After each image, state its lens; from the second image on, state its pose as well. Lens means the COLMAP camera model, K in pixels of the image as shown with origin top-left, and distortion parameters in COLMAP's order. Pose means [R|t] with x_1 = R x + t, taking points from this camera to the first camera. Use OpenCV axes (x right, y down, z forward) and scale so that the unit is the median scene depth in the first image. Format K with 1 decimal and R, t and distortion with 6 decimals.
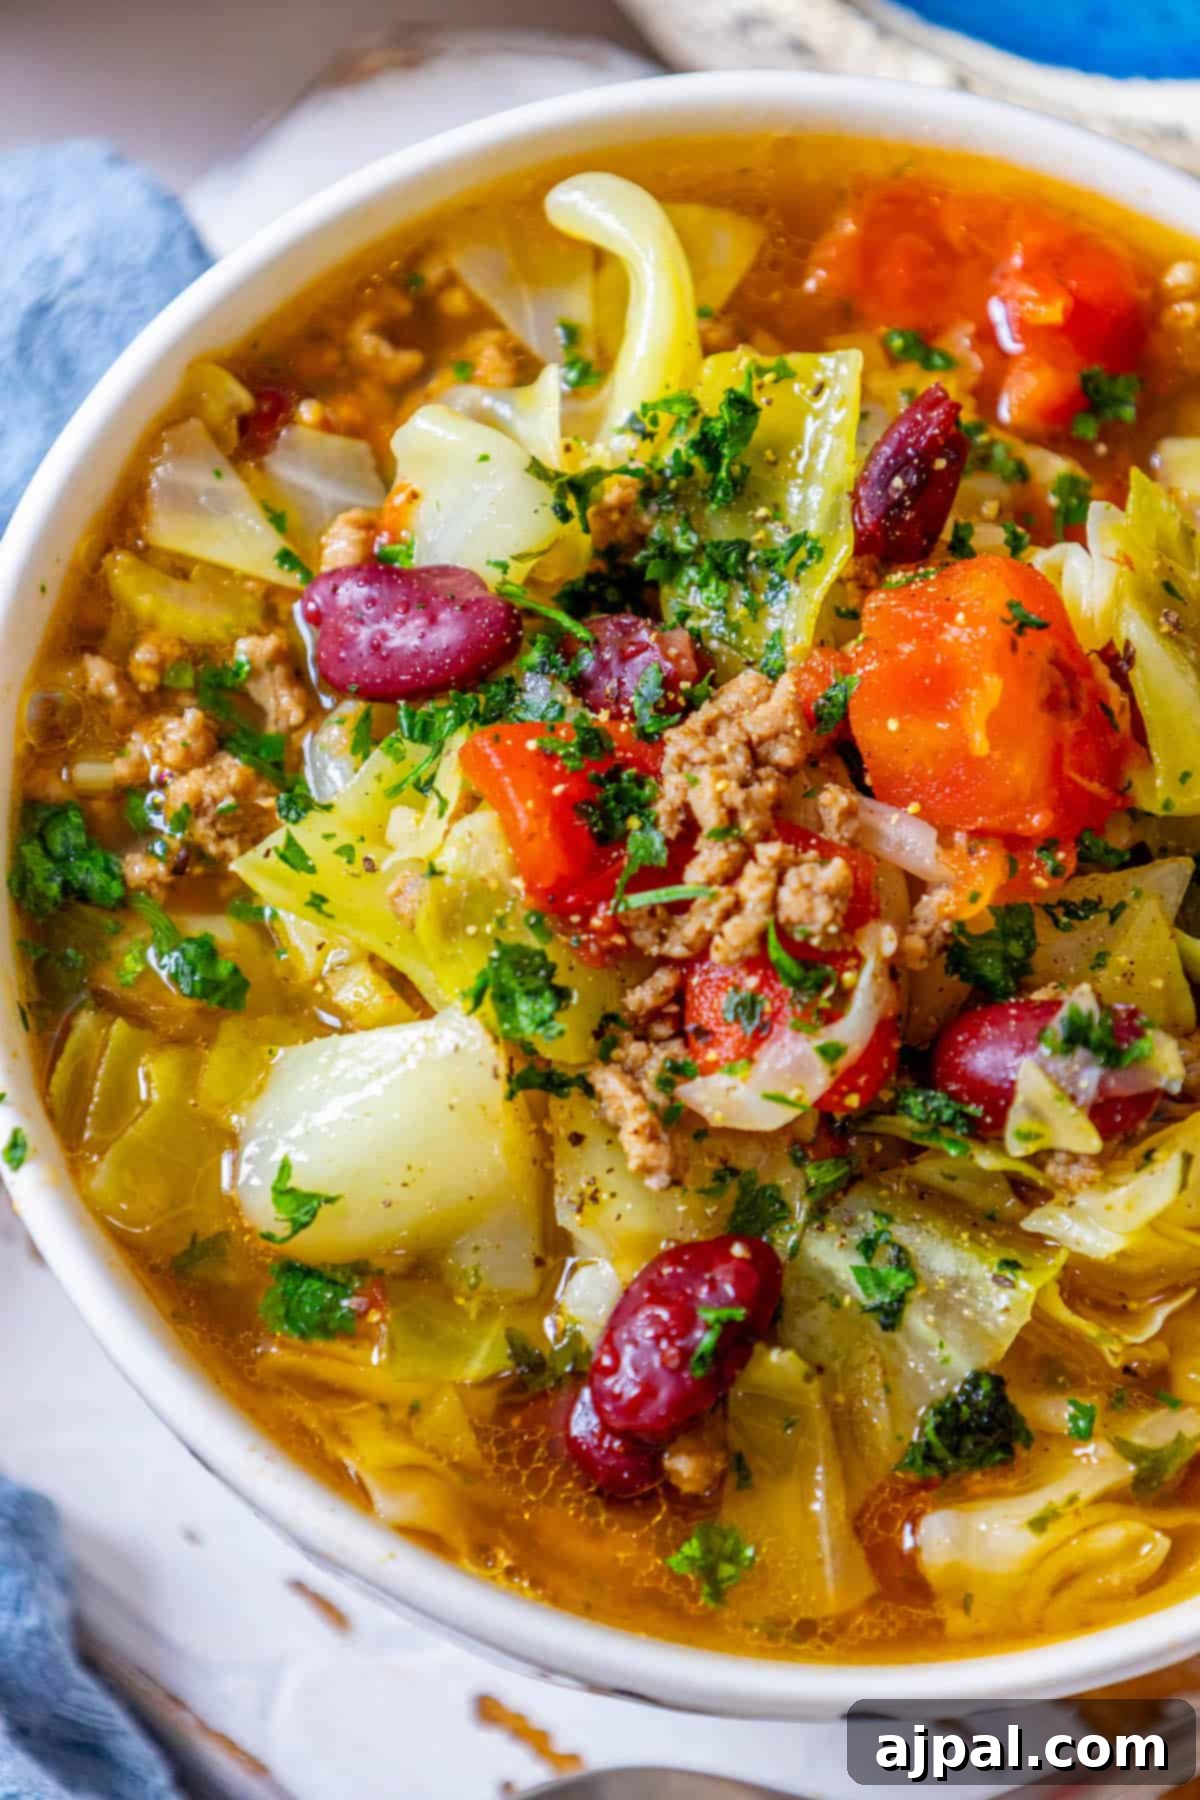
lens RADIAL K [[5400.0, 0, 600.0], [0, 5400.0, 900.0], [0, 0, 1]] dist [0.207392, 2.131863]
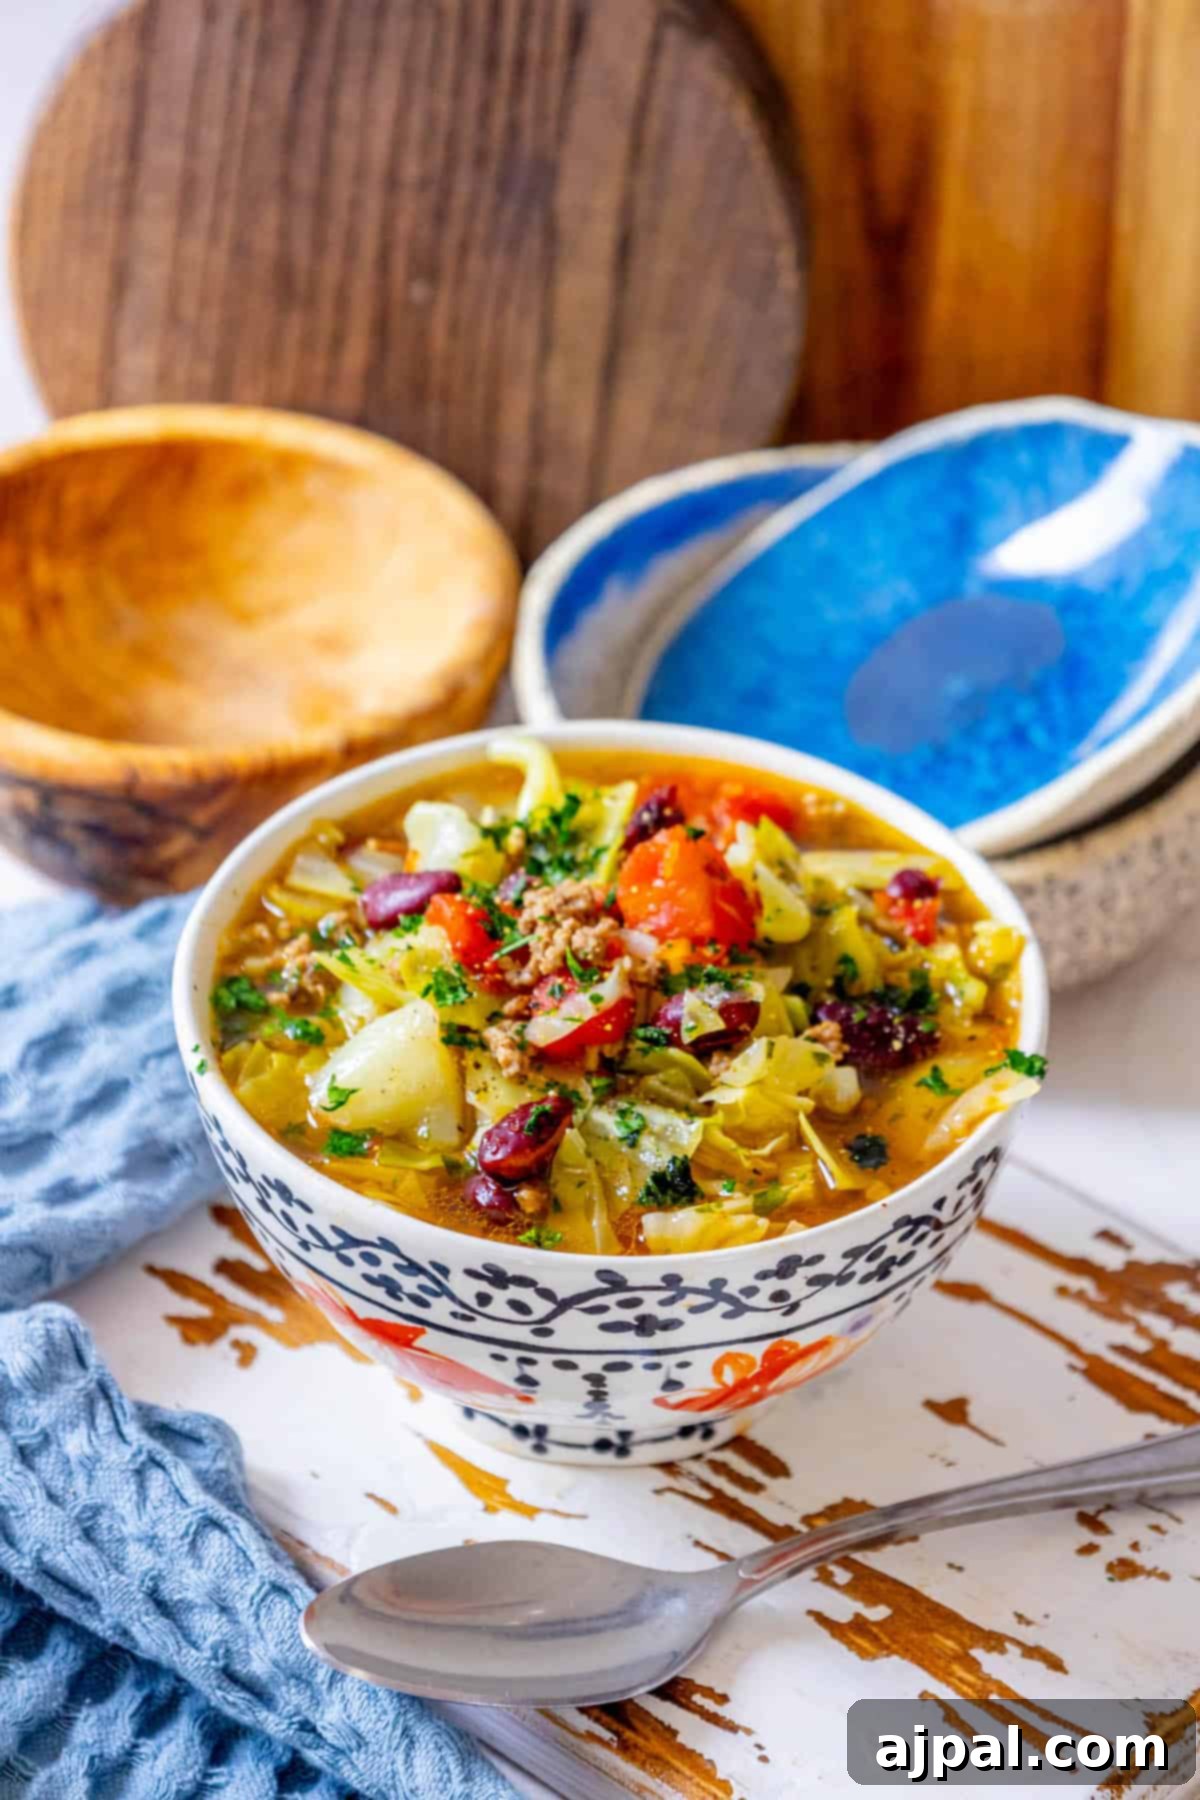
lens RADIAL K [[5400.0, 0, 600.0], [0, 5400.0, 900.0], [0, 0, 1]] dist [0.207392, 2.131863]
pose [[0.994115, -0.052266, -0.094882, 0.236052], [-0.004658, 0.854467, -0.519485, 1.039709], [0.108225, 0.516870, 0.849195, -0.745409]]
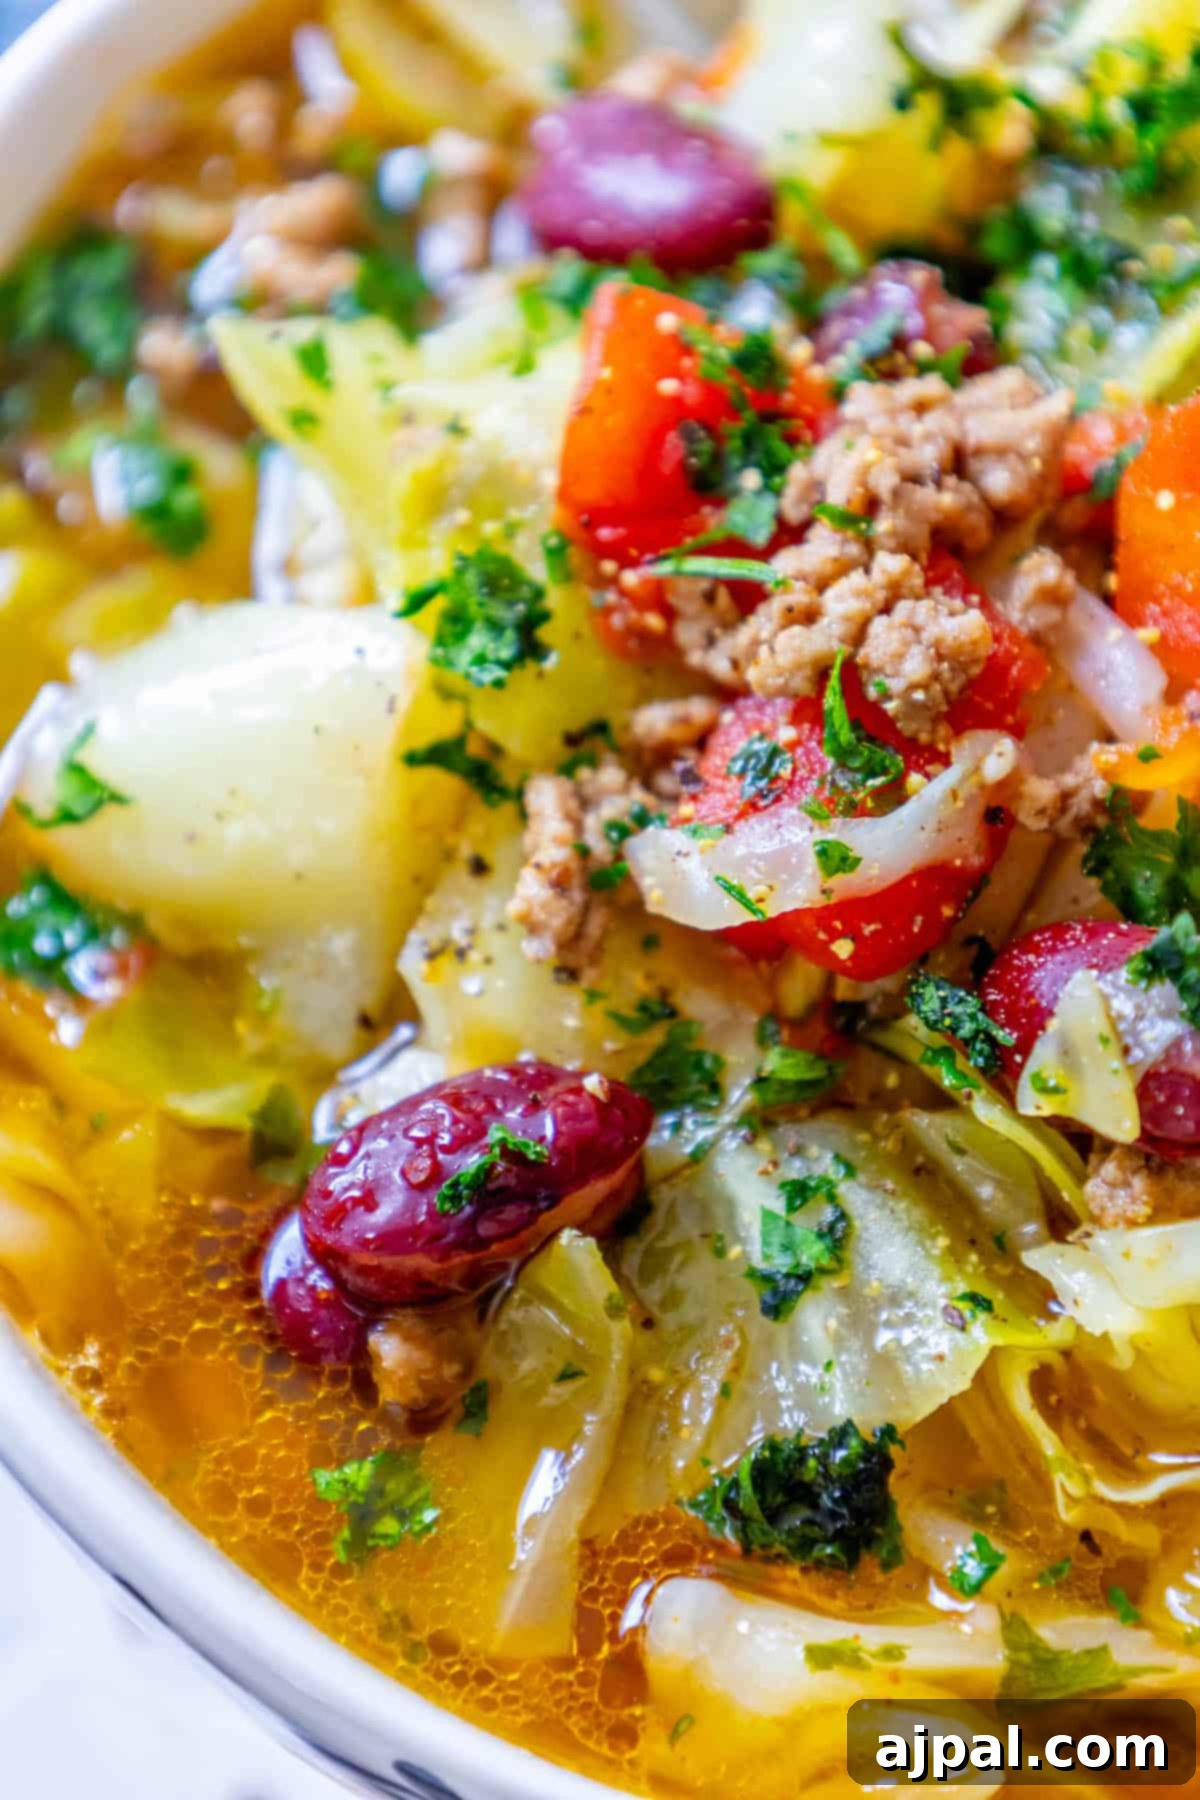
lens RADIAL K [[5400.0, 0, 600.0], [0, 5400.0, 900.0], [0, 0, 1]] dist [0.207392, 2.131863]
pose [[0.869193, 0.381282, -0.314847, 0.222999], [-0.431048, 0.896242, -0.104633, 0.111896], [0.242284, 0.226660, 0.943358, 0.363800]]
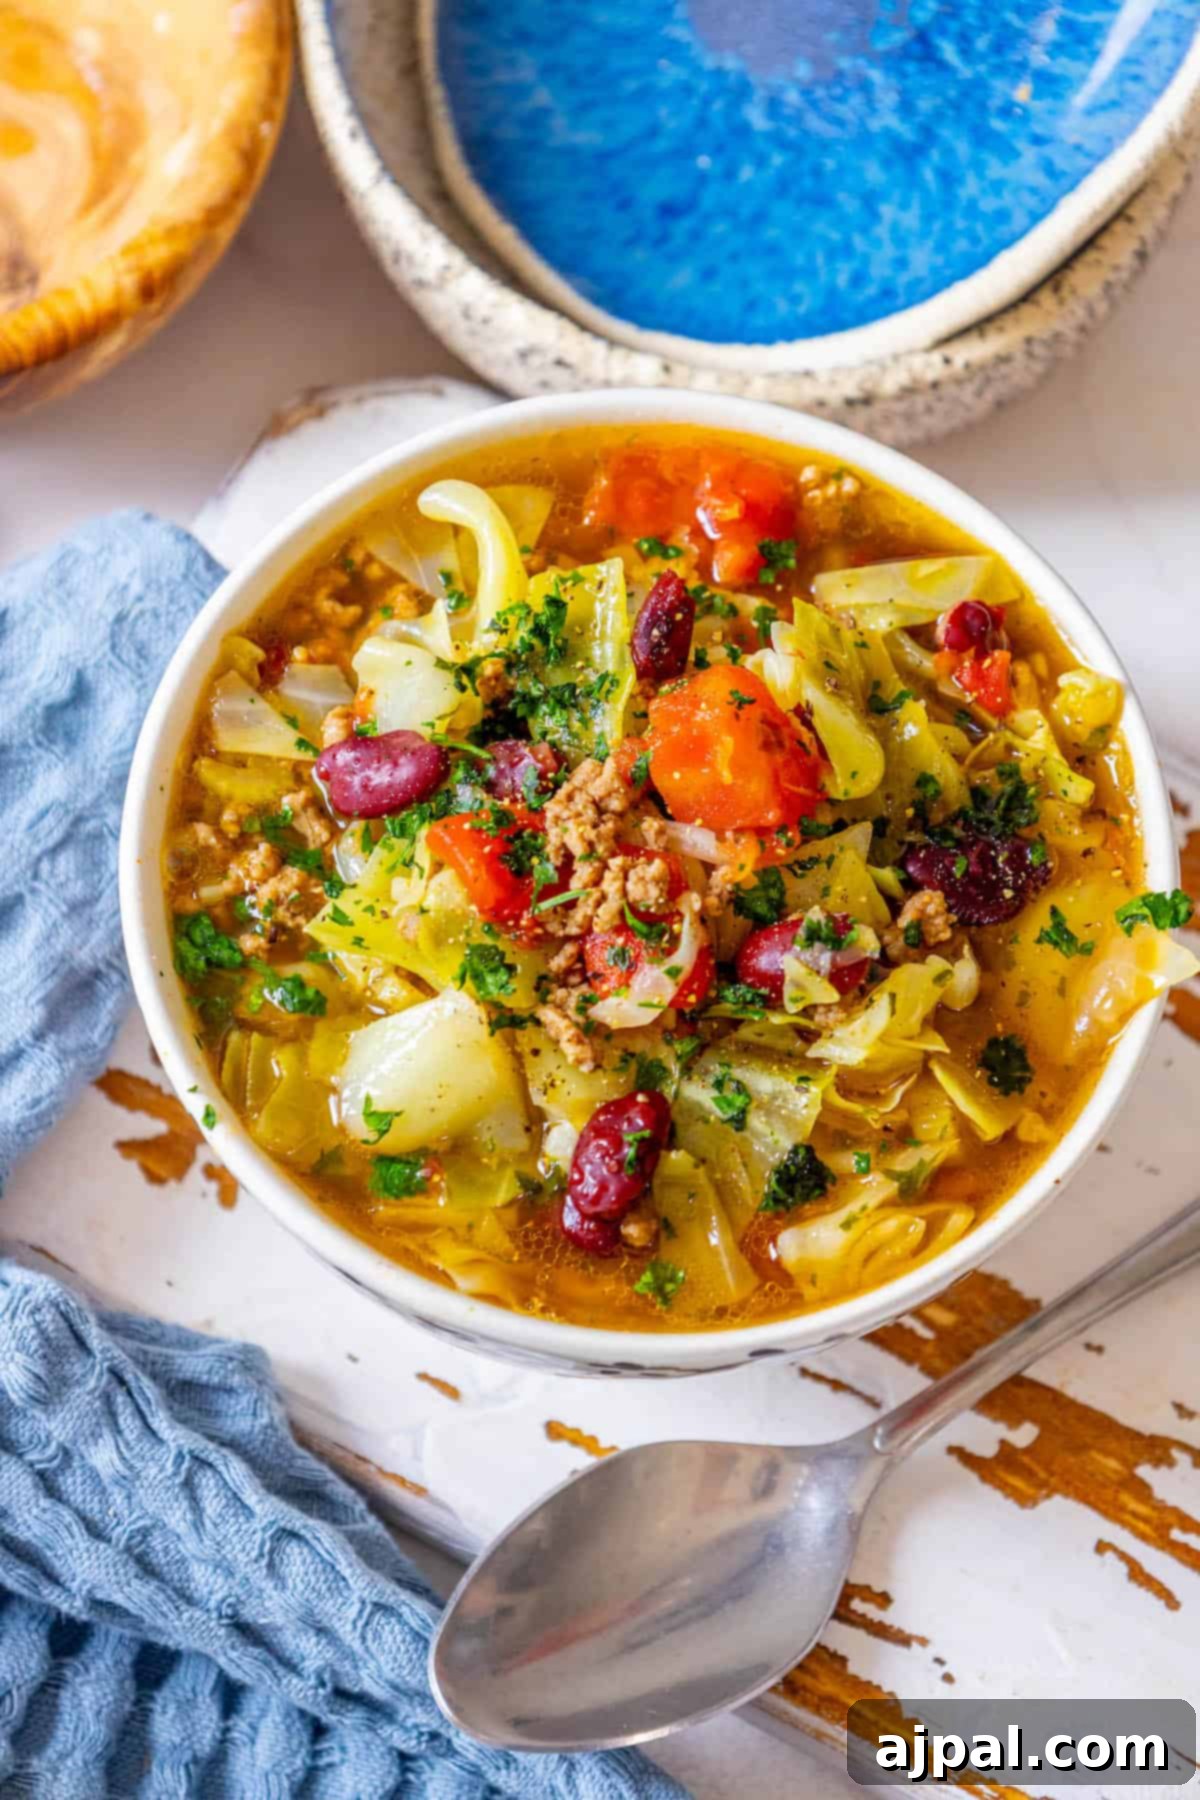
lens RADIAL K [[5400.0, 0, 600.0], [0, 5400.0, 900.0], [0, 0, 1]] dist [0.207392, 2.131863]
pose [[0.983297, -0.182009, -0.000599, 0.024793], [0.181954, 0.983069, -0.021615, 0.037508], [0.004524, 0.021145, 0.999766, -0.675857]]
